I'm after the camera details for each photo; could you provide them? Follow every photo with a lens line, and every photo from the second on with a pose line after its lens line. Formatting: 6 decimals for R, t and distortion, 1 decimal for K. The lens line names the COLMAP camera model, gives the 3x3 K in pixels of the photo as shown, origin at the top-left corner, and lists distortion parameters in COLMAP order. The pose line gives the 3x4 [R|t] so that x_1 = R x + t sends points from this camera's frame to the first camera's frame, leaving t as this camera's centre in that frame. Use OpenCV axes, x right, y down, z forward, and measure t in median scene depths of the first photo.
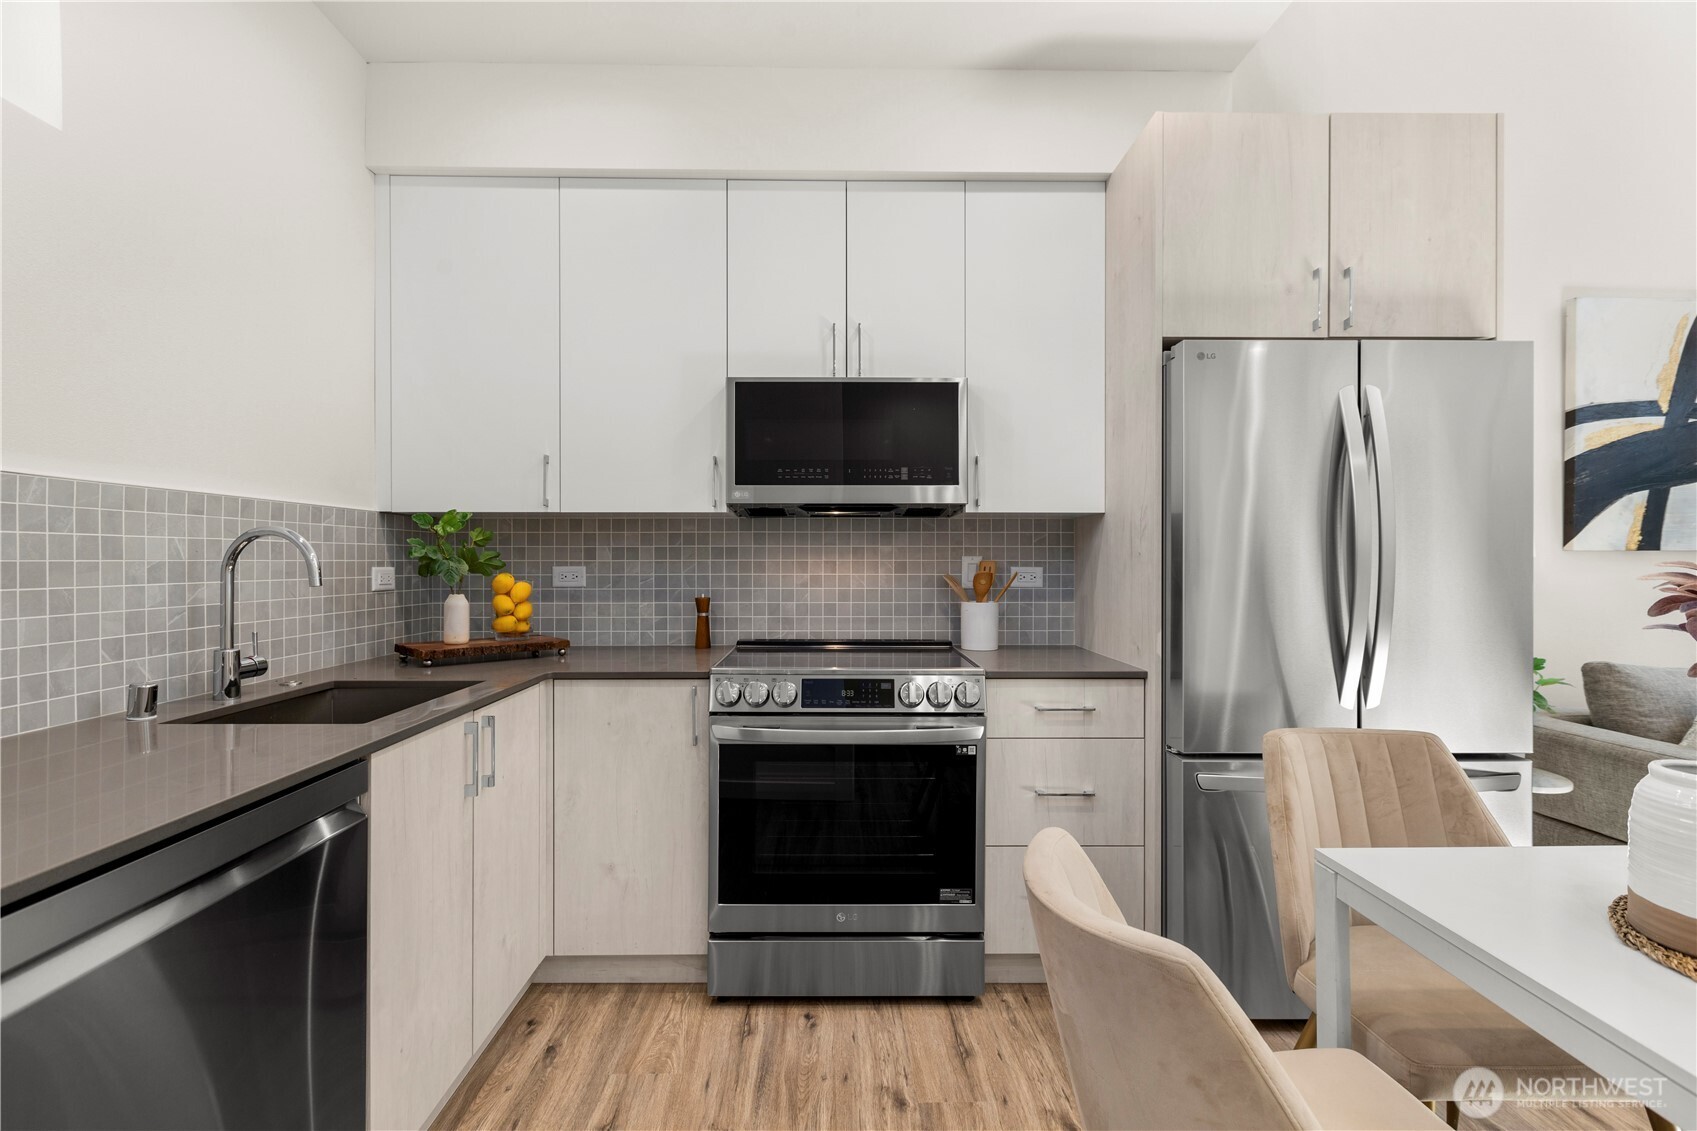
lens RADIAL K [[756.8, 0, 848.5], [0, 756.8, 565.5], [0, 0, 1]] dist [-0.004287, -0.000614]
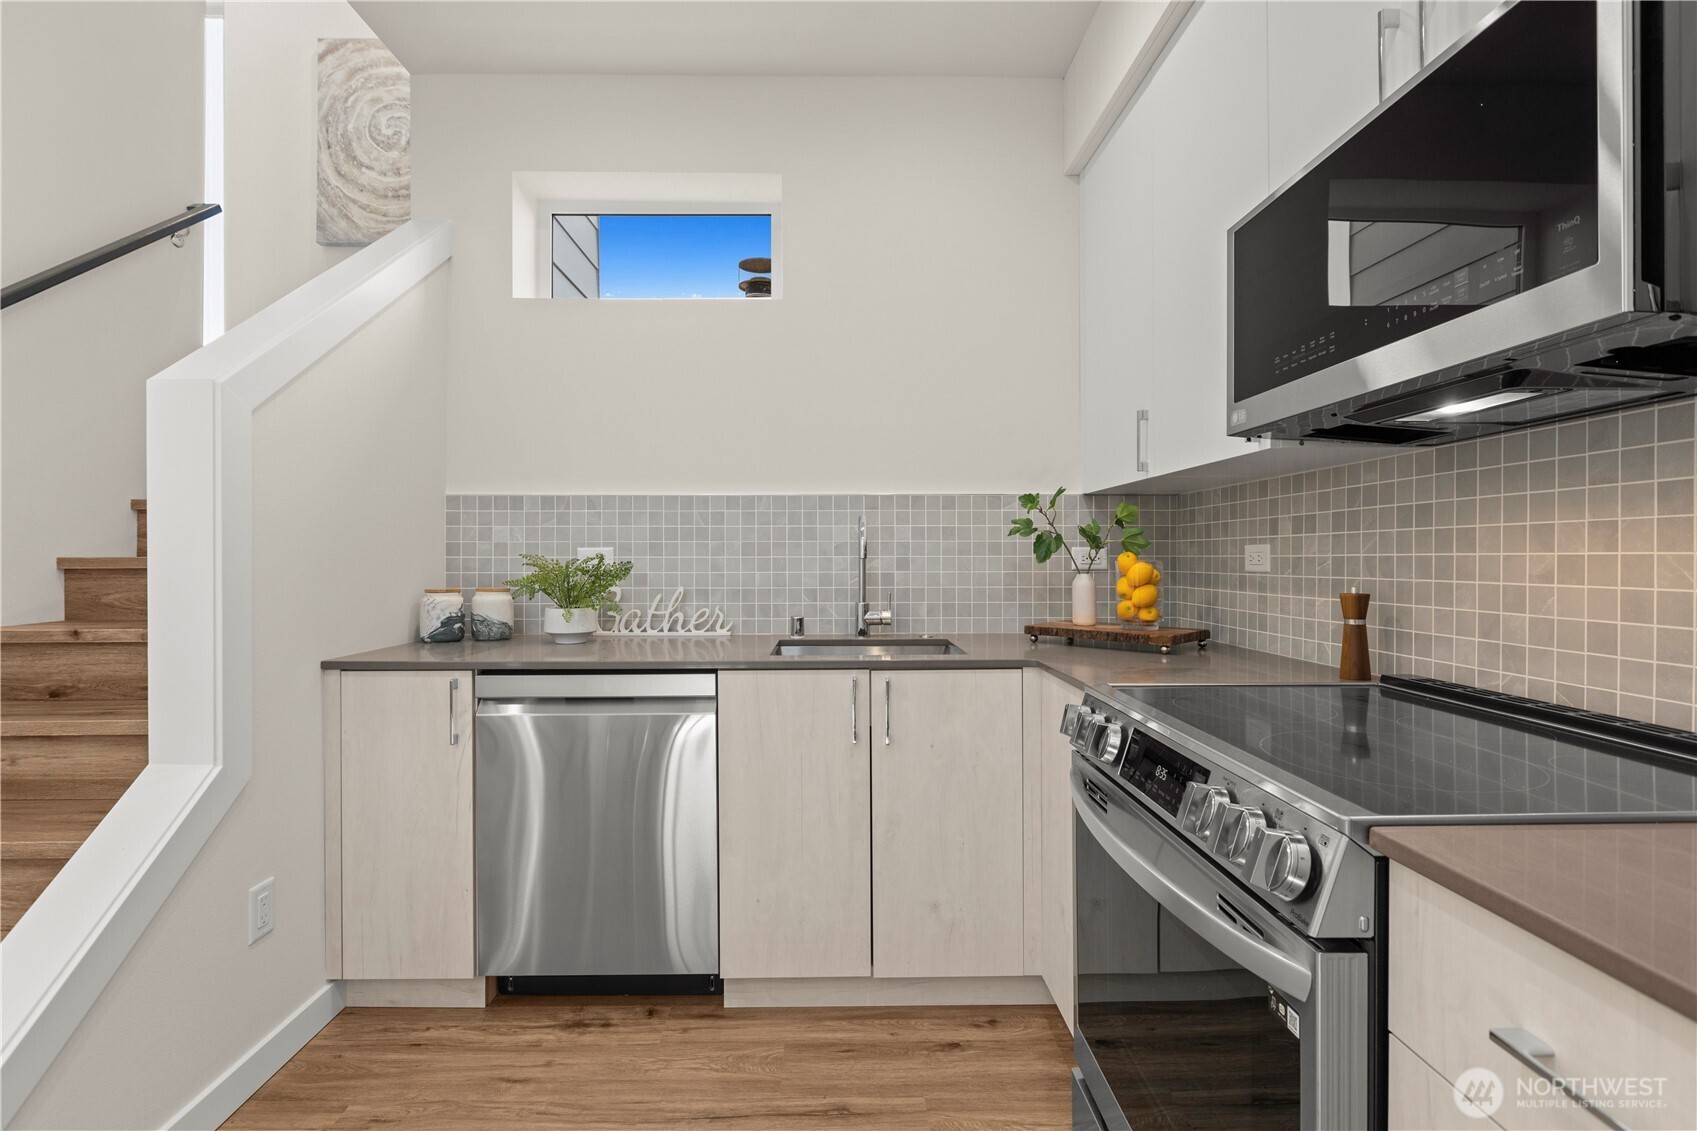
lens RADIAL K [[786.2, 0, 848.5], [0, 786.2, 565.5], [0, 0, 1]] dist [0.003652, 0.000554]
pose [[0.000769, 0.009949, -0.999950, 0.470772], [-0.004716, 0.999939, 0.009945, 0.018345], [0.999989, 0.004708, 0.000816, 0.679250]]
